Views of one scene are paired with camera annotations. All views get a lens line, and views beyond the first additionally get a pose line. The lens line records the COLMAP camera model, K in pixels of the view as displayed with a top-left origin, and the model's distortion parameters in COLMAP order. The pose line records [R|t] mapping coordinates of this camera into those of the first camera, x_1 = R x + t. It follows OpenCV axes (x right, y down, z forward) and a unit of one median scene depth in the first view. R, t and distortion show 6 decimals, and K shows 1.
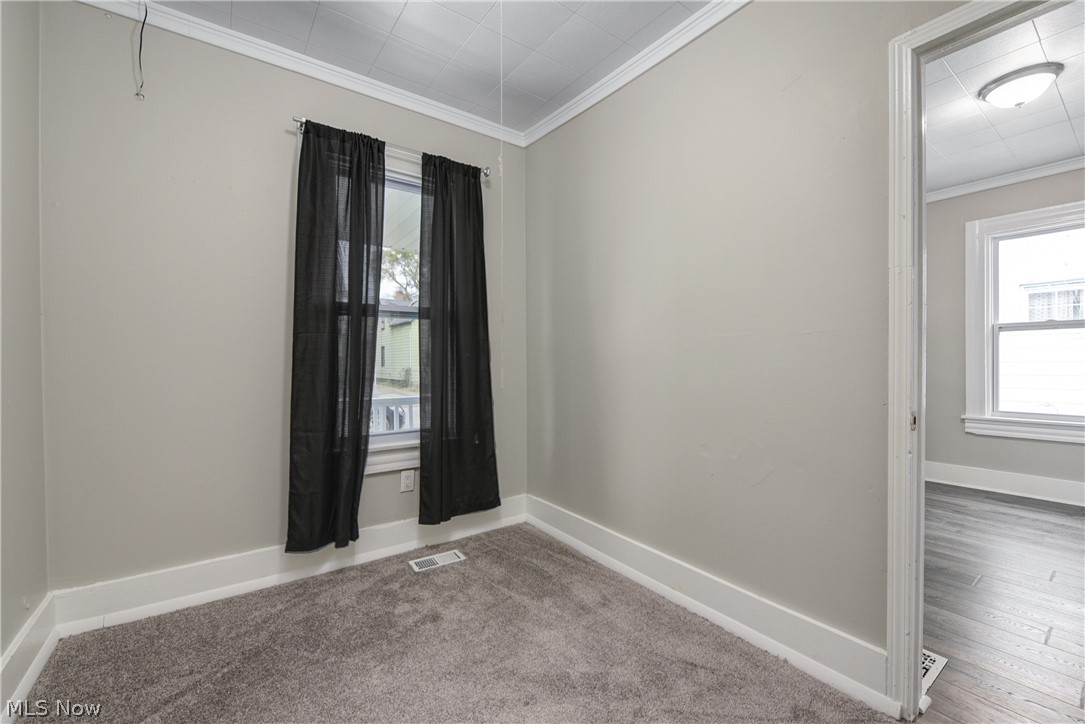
lens RADIAL K [[447.9, 0, 540.0], [0, 447.9, 367.0], [0, 0, 1]] dist [-0.010728, -0.000172]
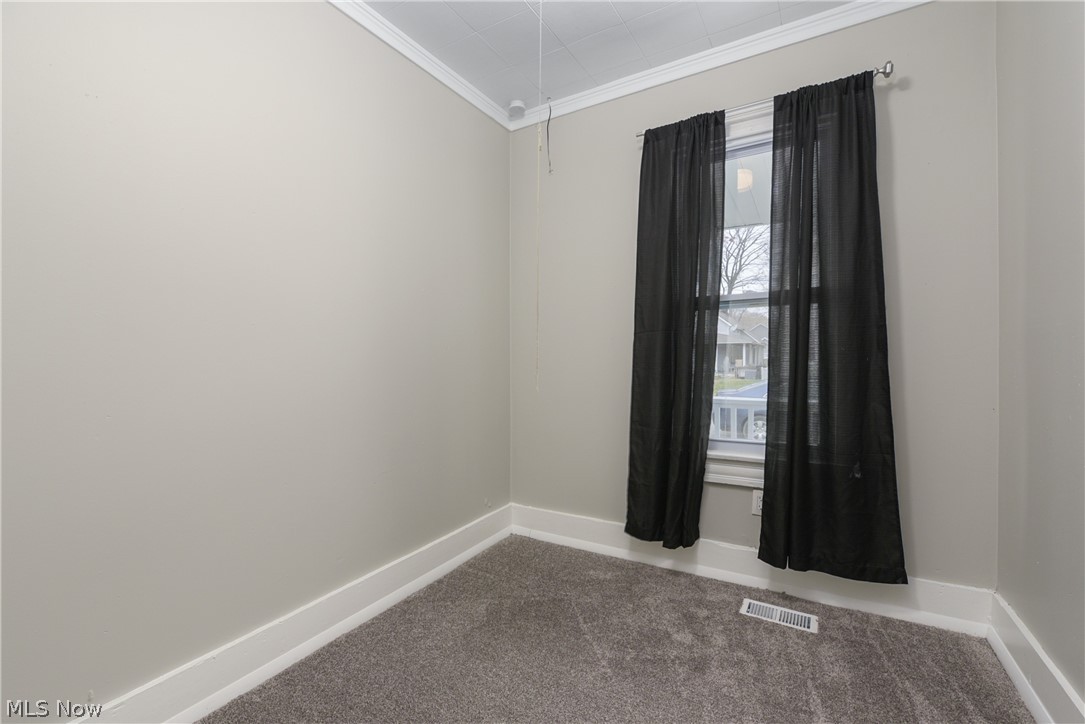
lens RADIAL K [[455.3, 0, 541.5], [0, 455.3, 362.9], [0, 0, 1]] dist [-0.009804, -0.000026]
pose [[0.398027, 0.001589, -0.917372, 0.332371], [-0.007779, 0.999968, -0.001643, 0.000429], [0.917341, 0.007791, 0.398027, 0.313028]]
